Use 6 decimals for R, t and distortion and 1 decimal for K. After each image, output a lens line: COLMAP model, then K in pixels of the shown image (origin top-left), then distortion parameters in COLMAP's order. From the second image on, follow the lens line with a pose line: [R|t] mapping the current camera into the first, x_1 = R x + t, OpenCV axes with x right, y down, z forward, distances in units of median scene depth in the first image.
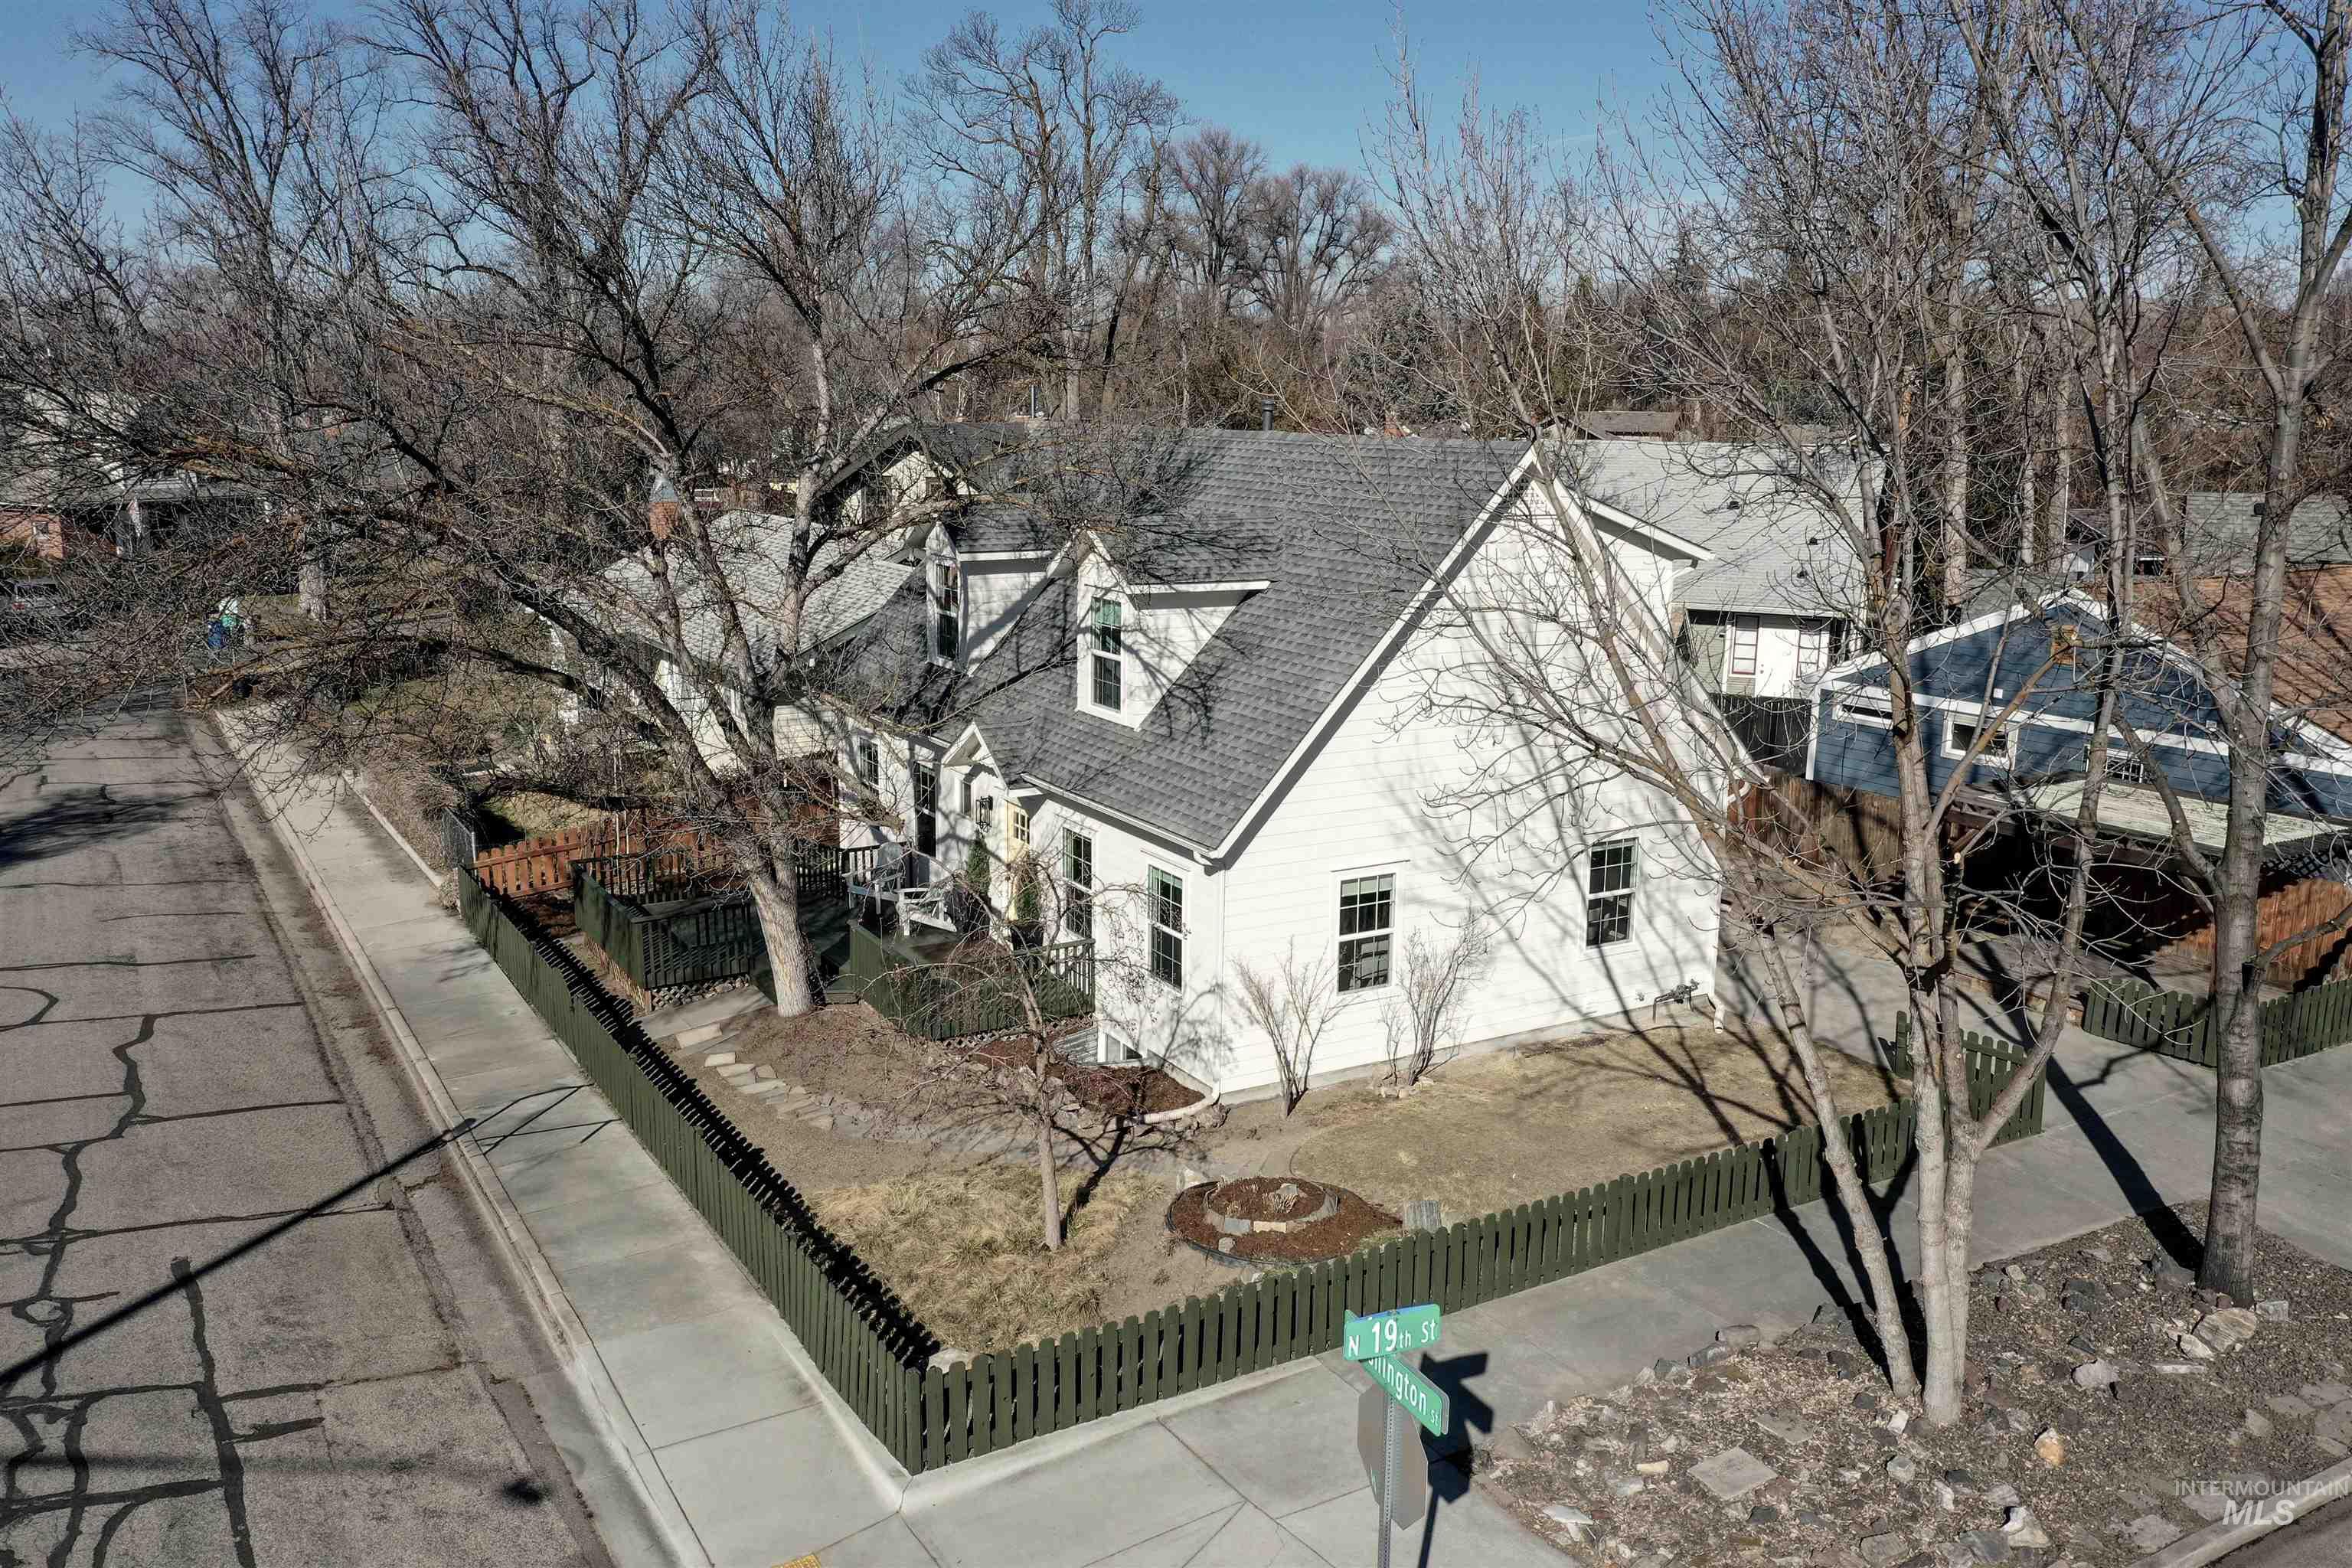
lens RADIAL K [[1880.3, 0, 1176.6], [0, 1880.3, 791.6], [0, 0, 1]] dist [0.013964, 0.006608]
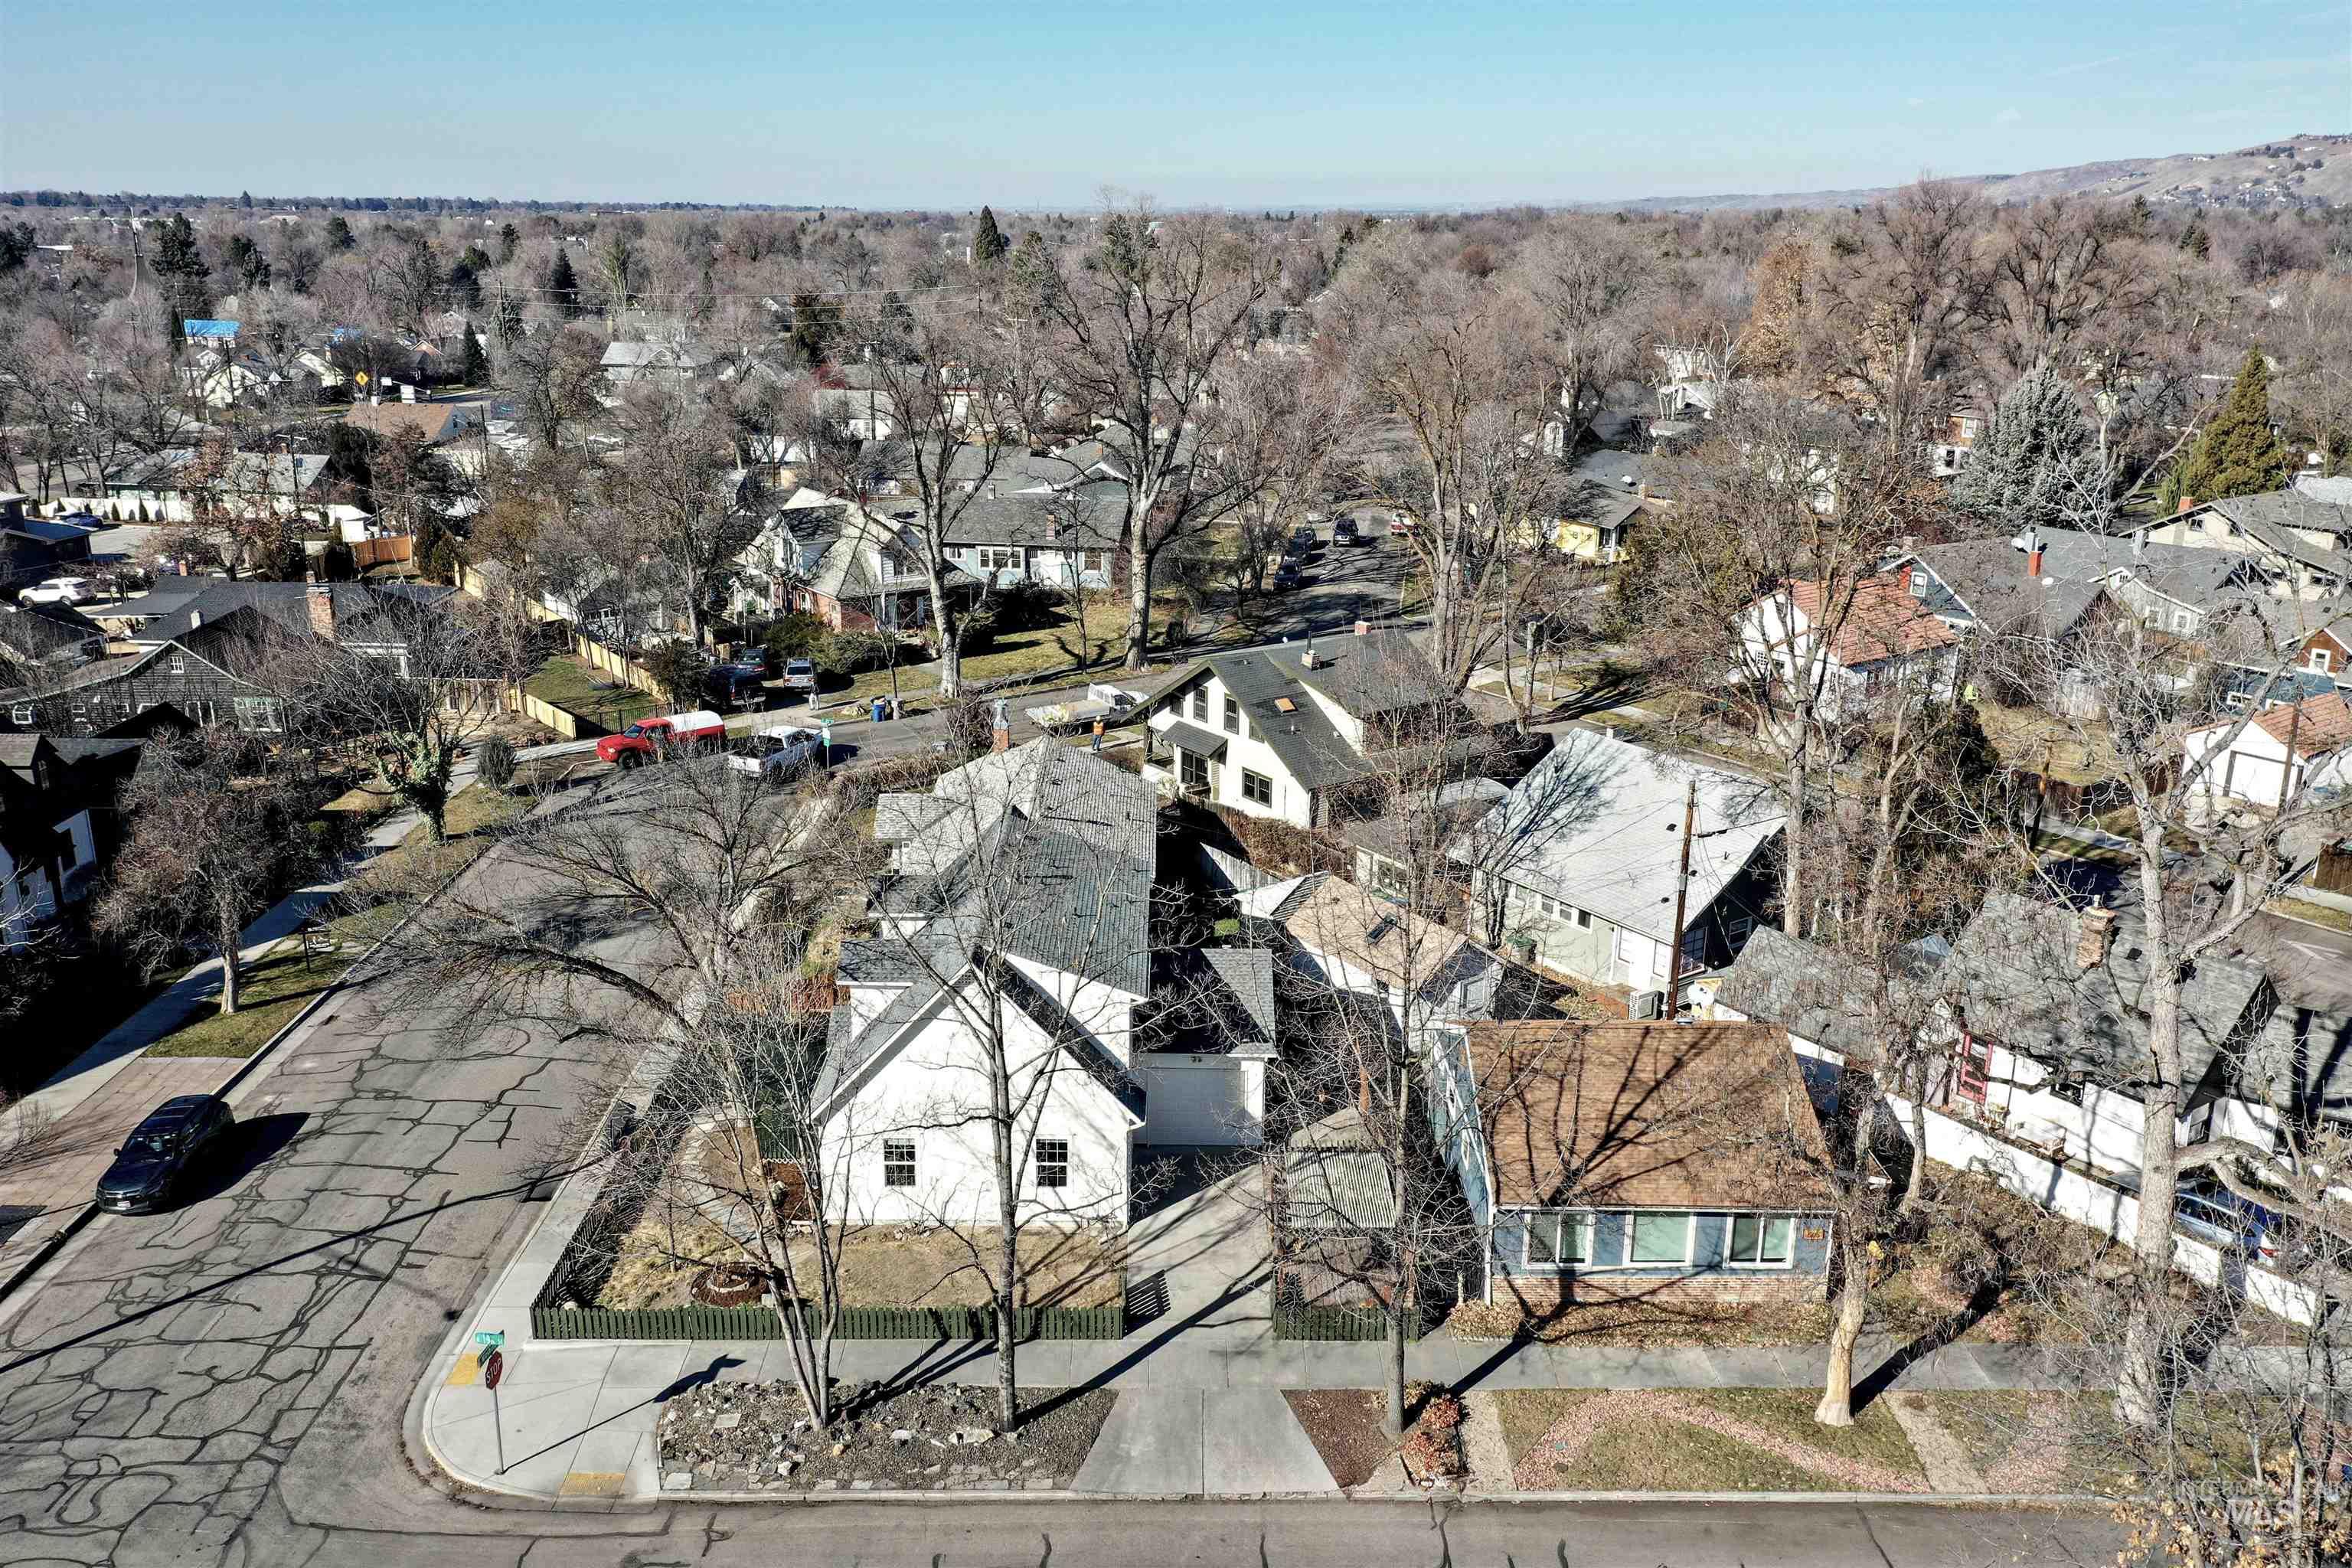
lens RADIAL K [[1880.3, 0, 1173.8], [0, 1880.3, 781.9], [0, 0, 1]] dist [0.013964, 0.006608]
pose [[0.860047, 0.144093, -0.489444, 1.324274], [-0.104478, 0.988702, 0.107486, -0.603129], [0.499402, -0.041307, 0.865385, -0.677087]]
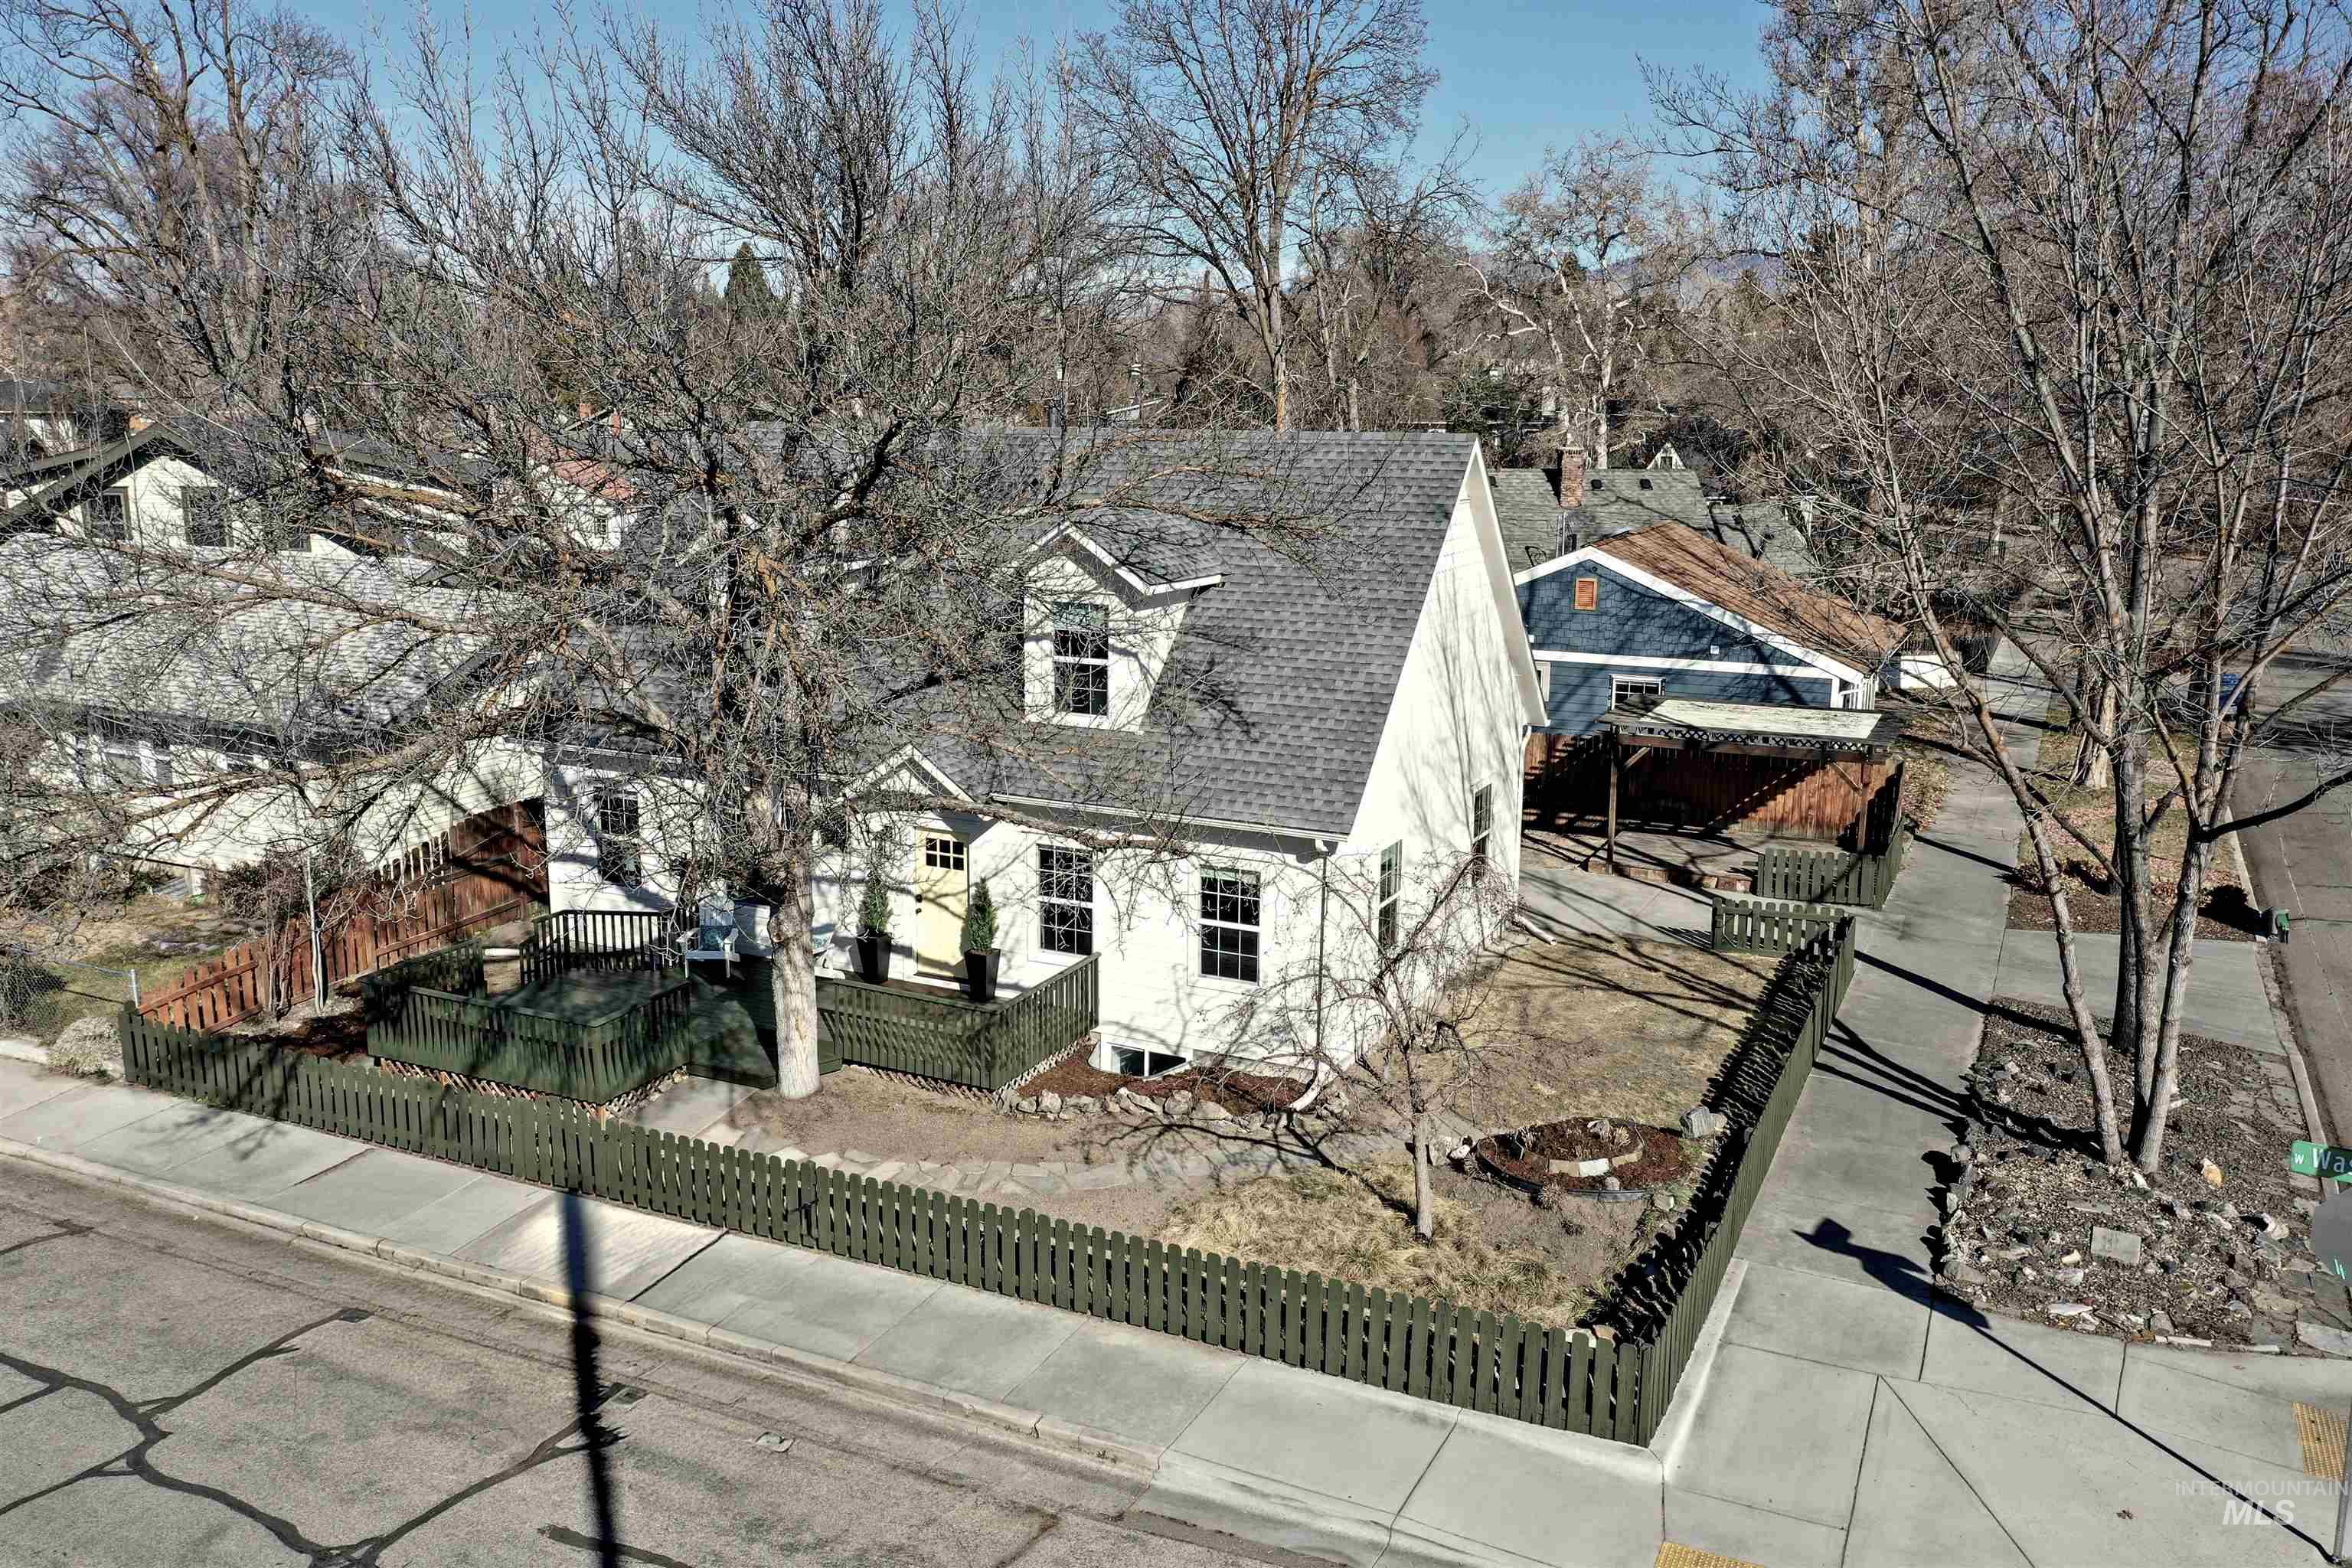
lens RADIAL K [[1880.3, 0, 1164.3], [0, 1880.3, 776.7], [0, 0, 1]] dist [0.013964, 0.006608]
pose [[0.835808, -0.115756, 0.536680, -0.544460], [0.118648, 0.992504, 0.029294, -0.037464], [-0.536048, 0.039192, 0.843277, 0.165215]]
